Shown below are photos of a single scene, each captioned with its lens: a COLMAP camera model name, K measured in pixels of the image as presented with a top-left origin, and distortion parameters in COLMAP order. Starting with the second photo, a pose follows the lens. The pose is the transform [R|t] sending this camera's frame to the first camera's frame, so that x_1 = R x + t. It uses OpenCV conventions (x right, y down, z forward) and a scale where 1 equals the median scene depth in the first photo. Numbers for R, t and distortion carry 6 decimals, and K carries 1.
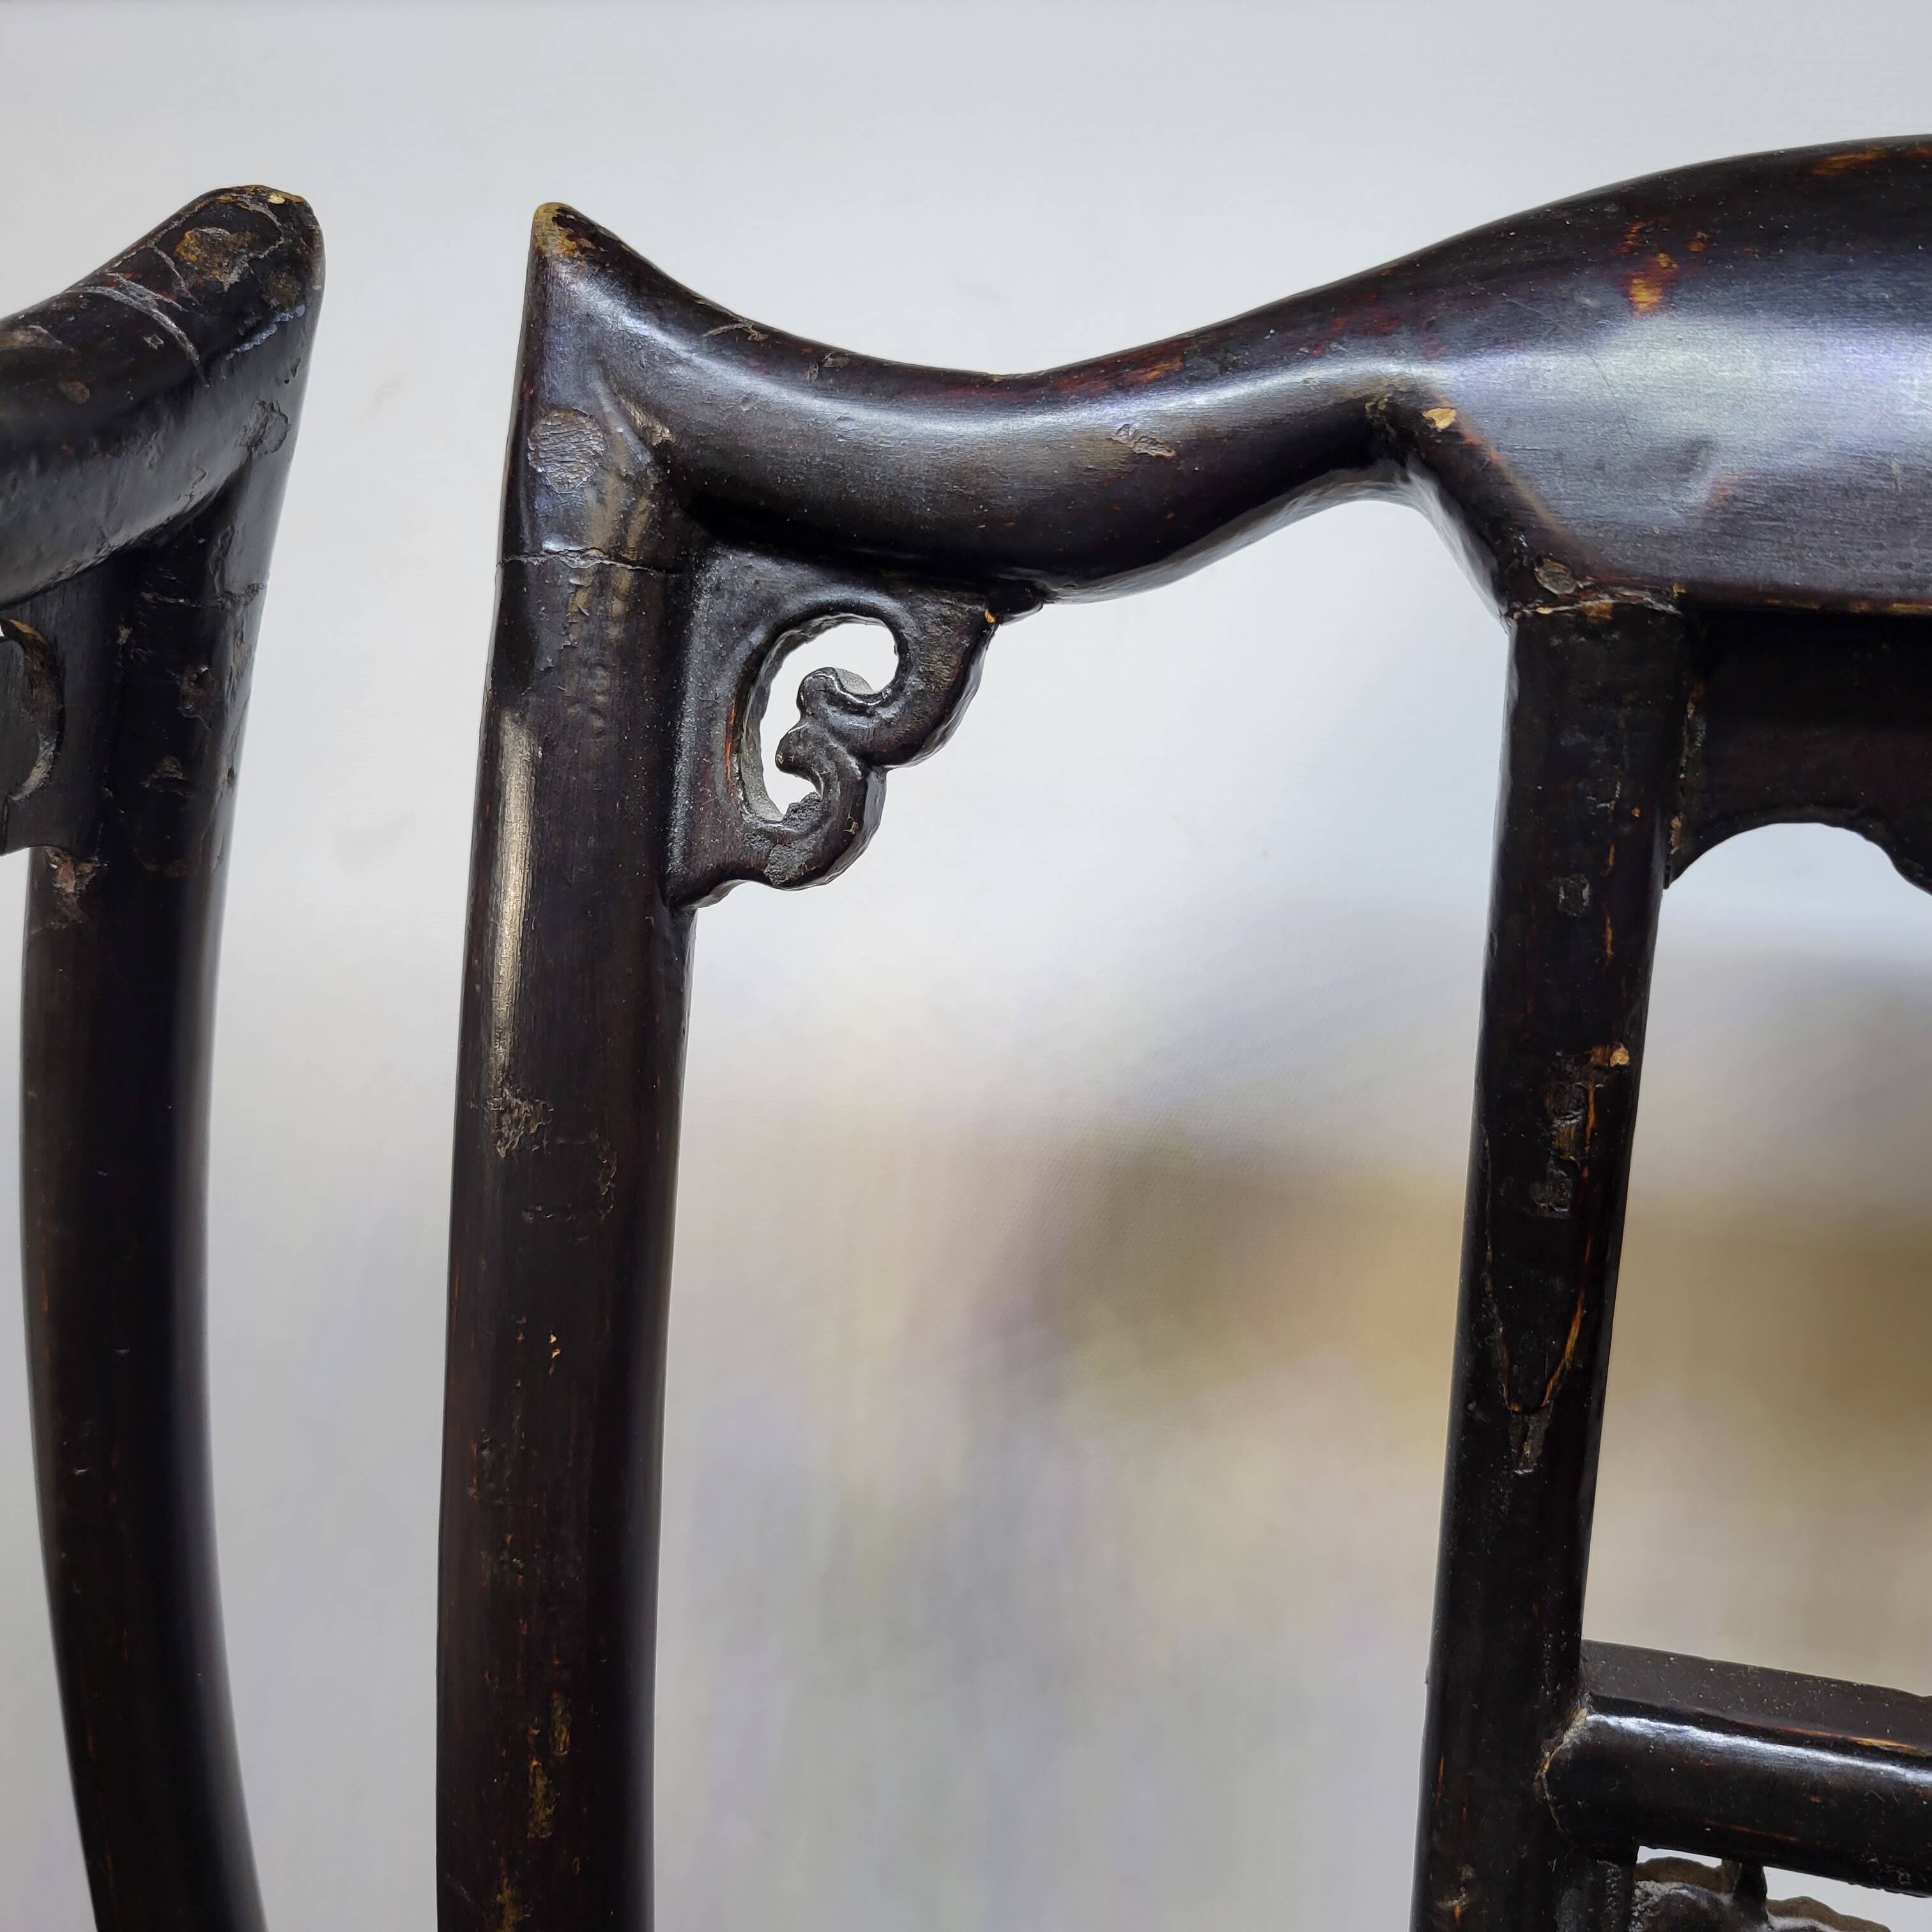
lens RADIAL K [[2011.8, 0, 958.9], [0, 2011.8, 959.0], [0, 0, 1]] dist [0.000461, -0.013980]
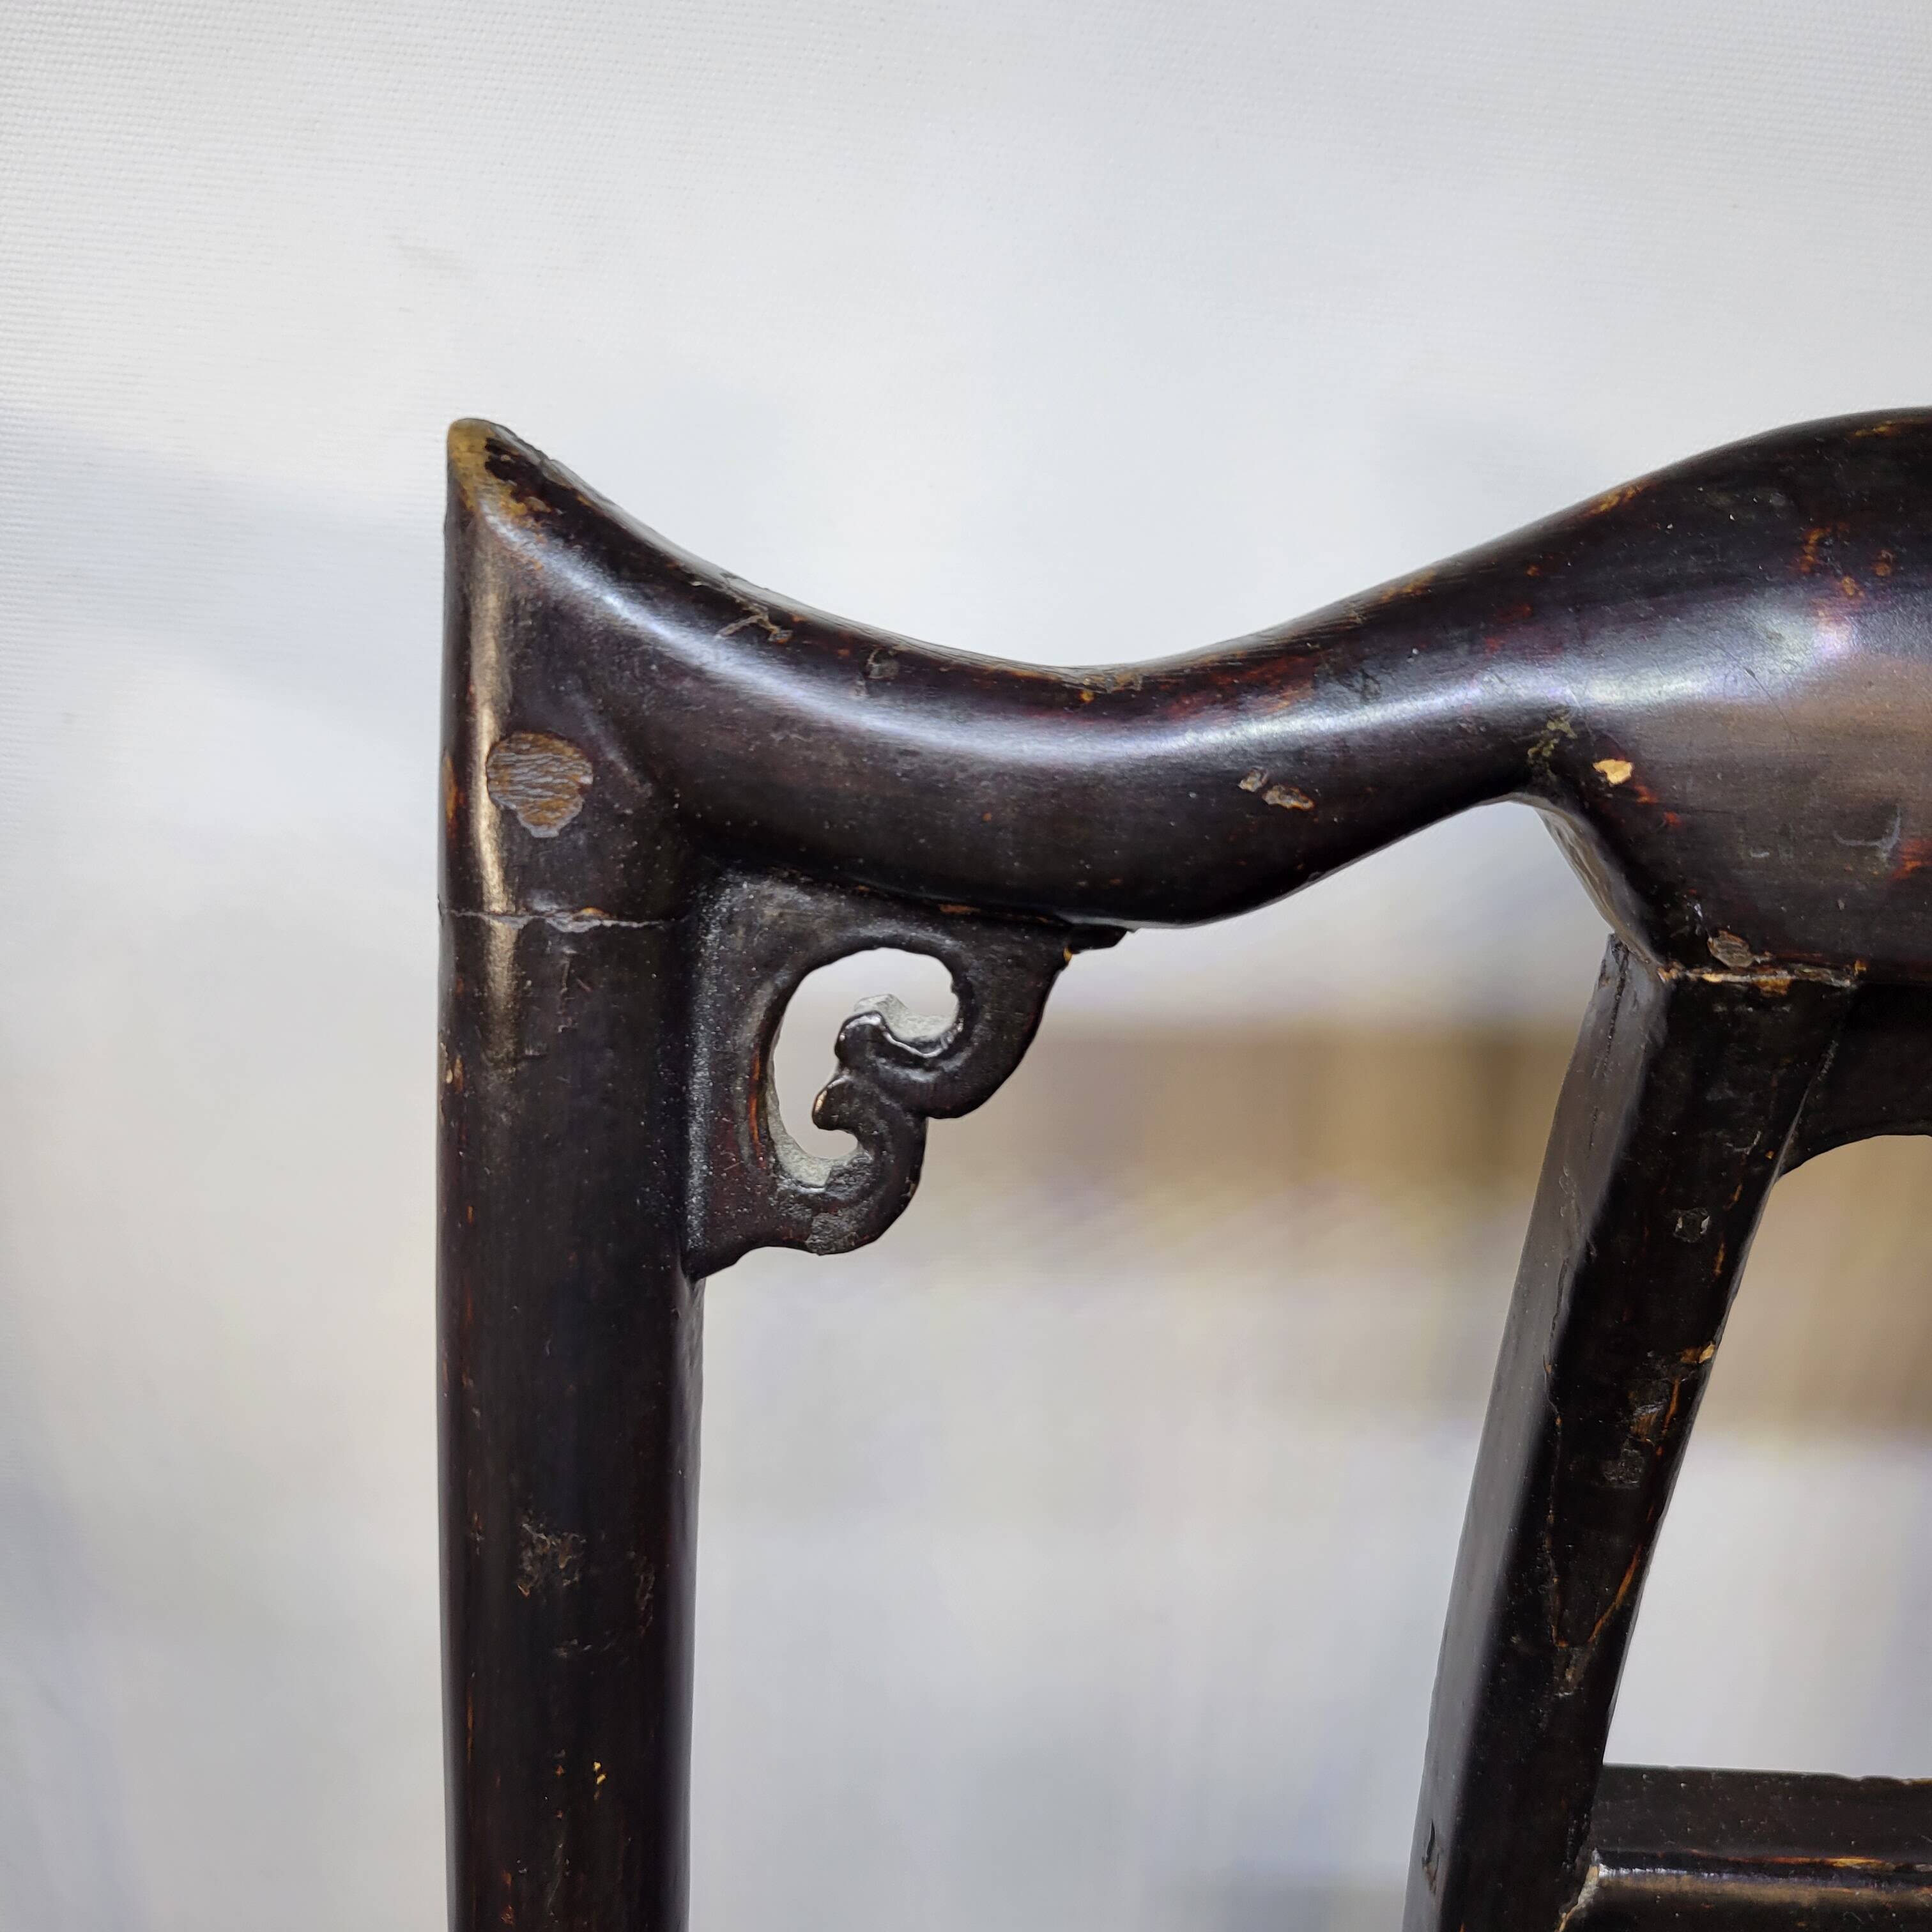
lens RADIAL K [[2047.6, 0, 966.0], [0, 2047.6, 966.0], [0, 0, 1]] dist [-0.006735, 0.006355]
pose [[0.967147, -0.089655, 0.237883, -0.231548], [0.035484, 0.974196, 0.222898, -0.356319], [-0.251729, -0.207134, 0.945372, 0.183306]]
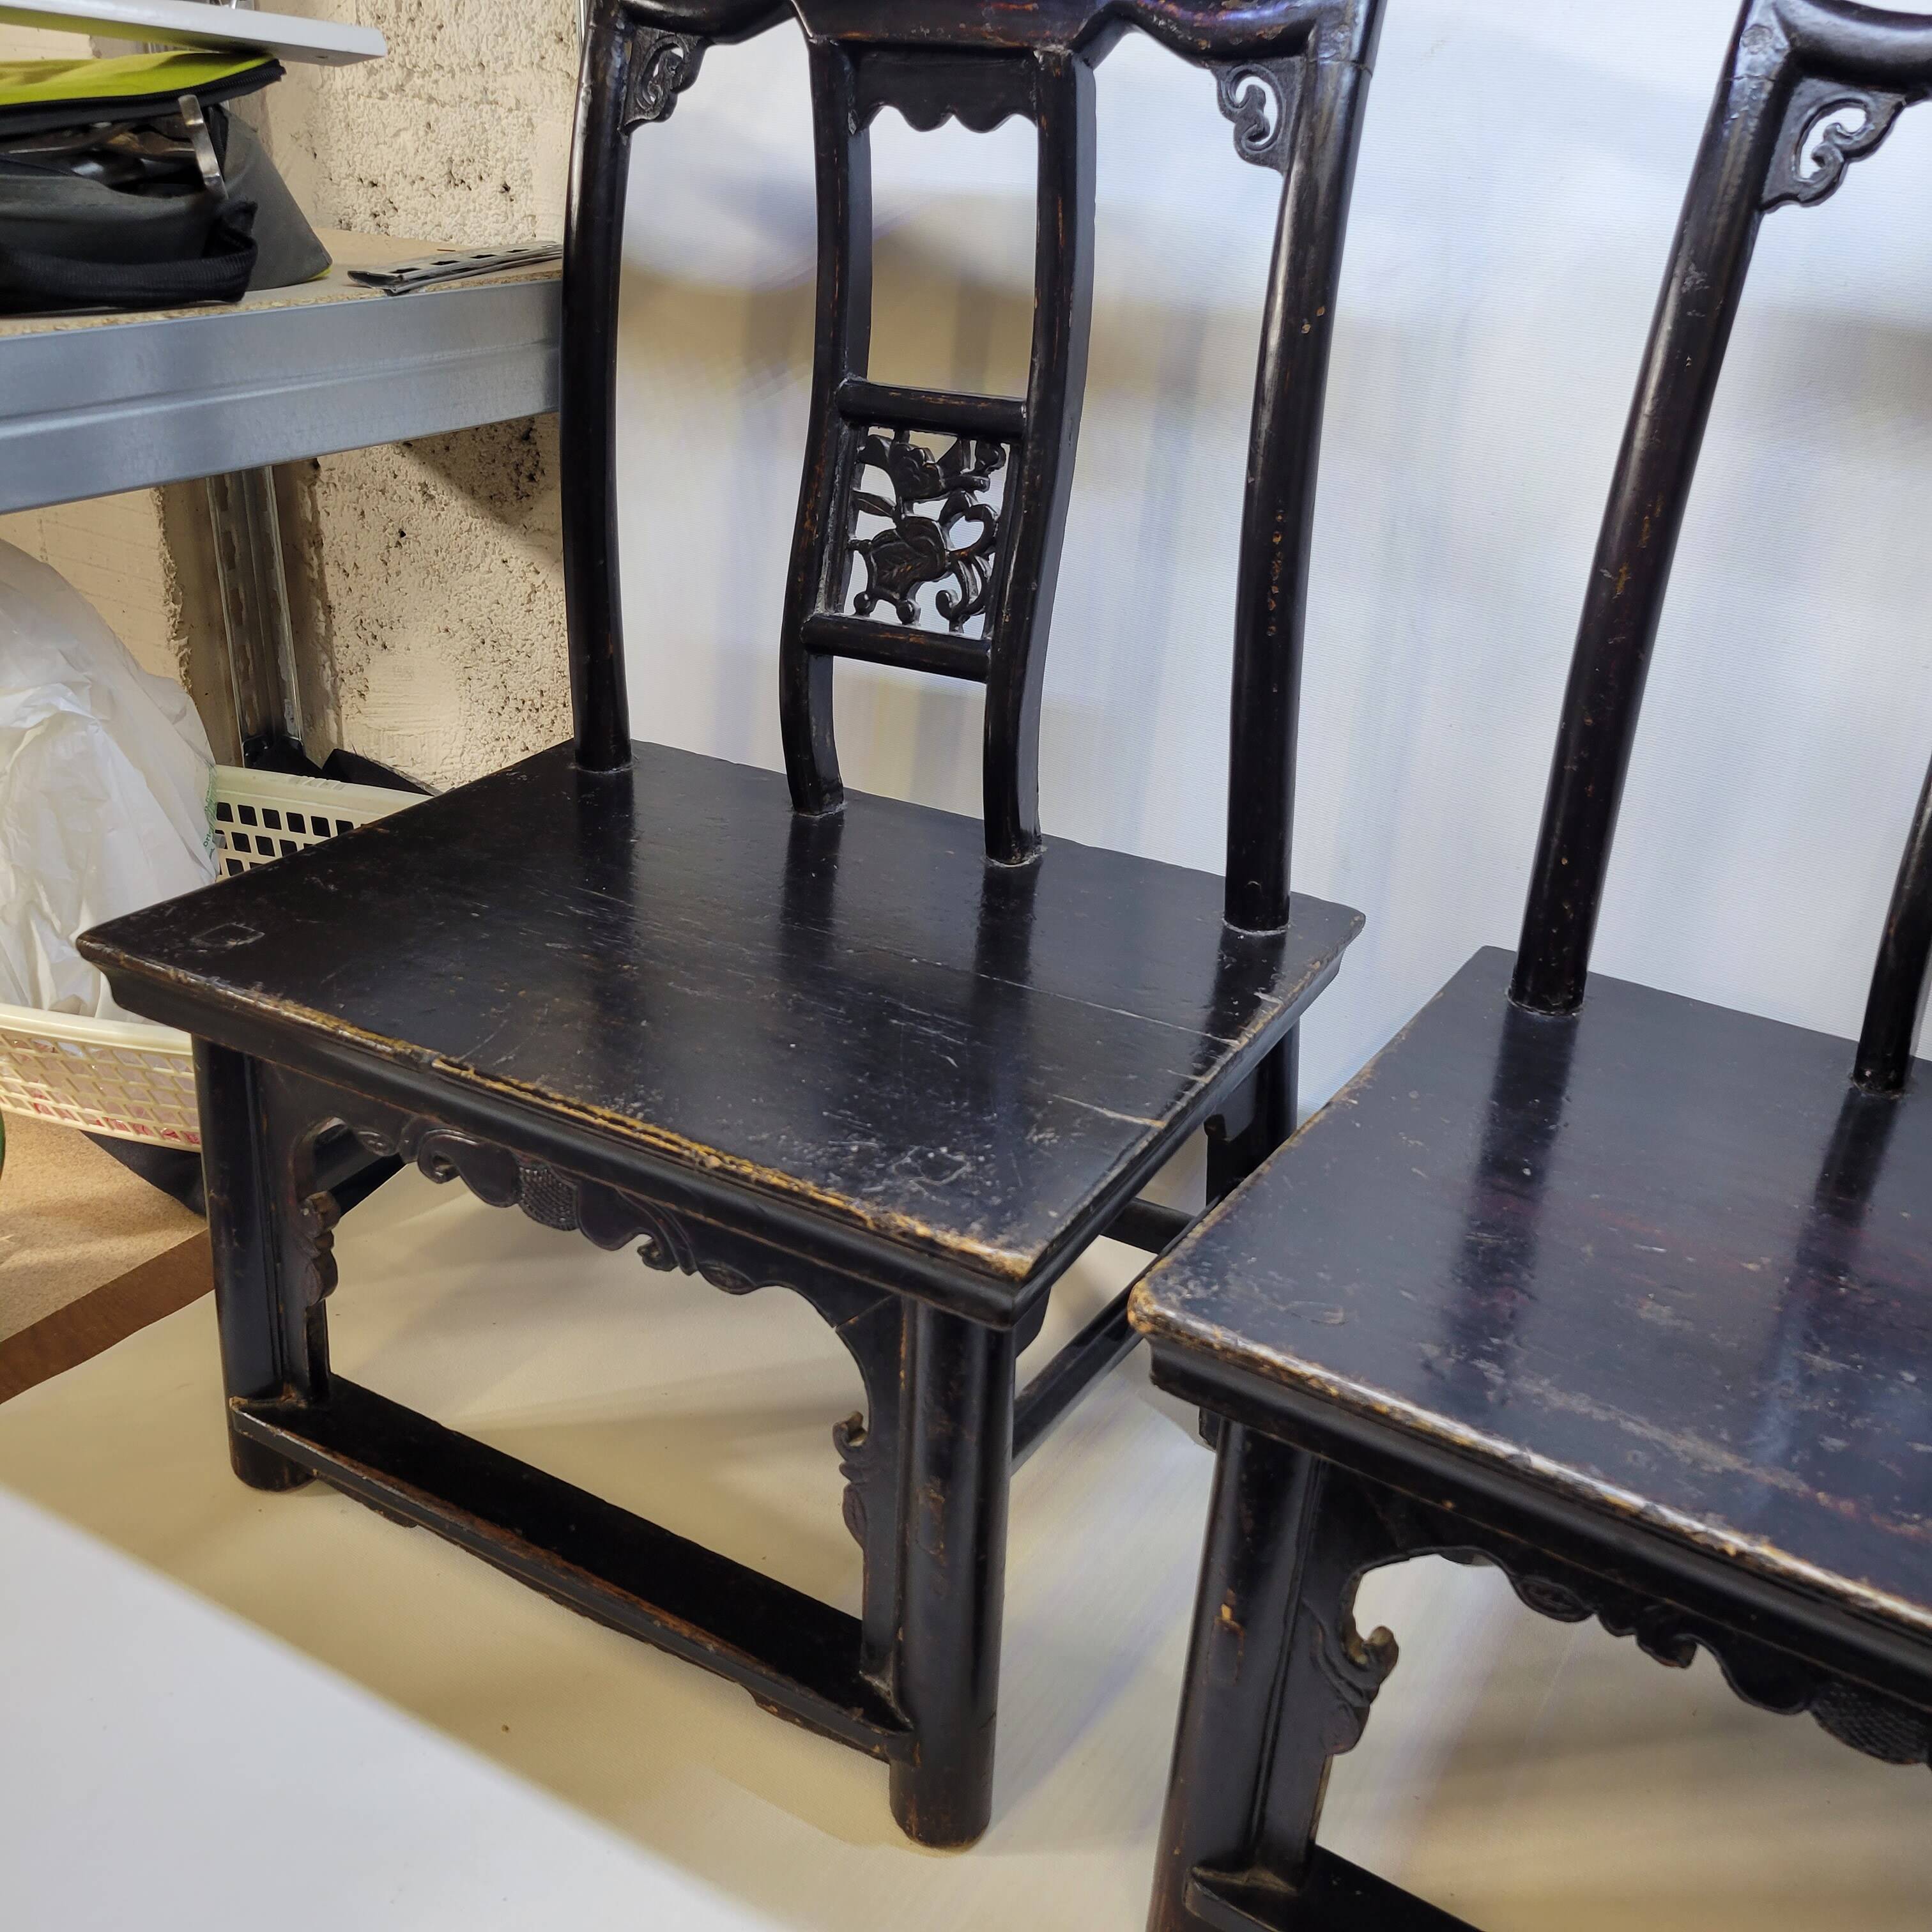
lens RADIAL K [[1929.1, 0, 966.0], [0, 1929.1, 966.0], [0, 0, 1]] dist [0.038634, -0.013829]
pose [[0.939725, 0.170068, -0.296639, -0.203671], [-0.138546, 0.982513, 0.124391, 0.870113], [0.312606, -0.075795, 0.946854, -2.135843]]
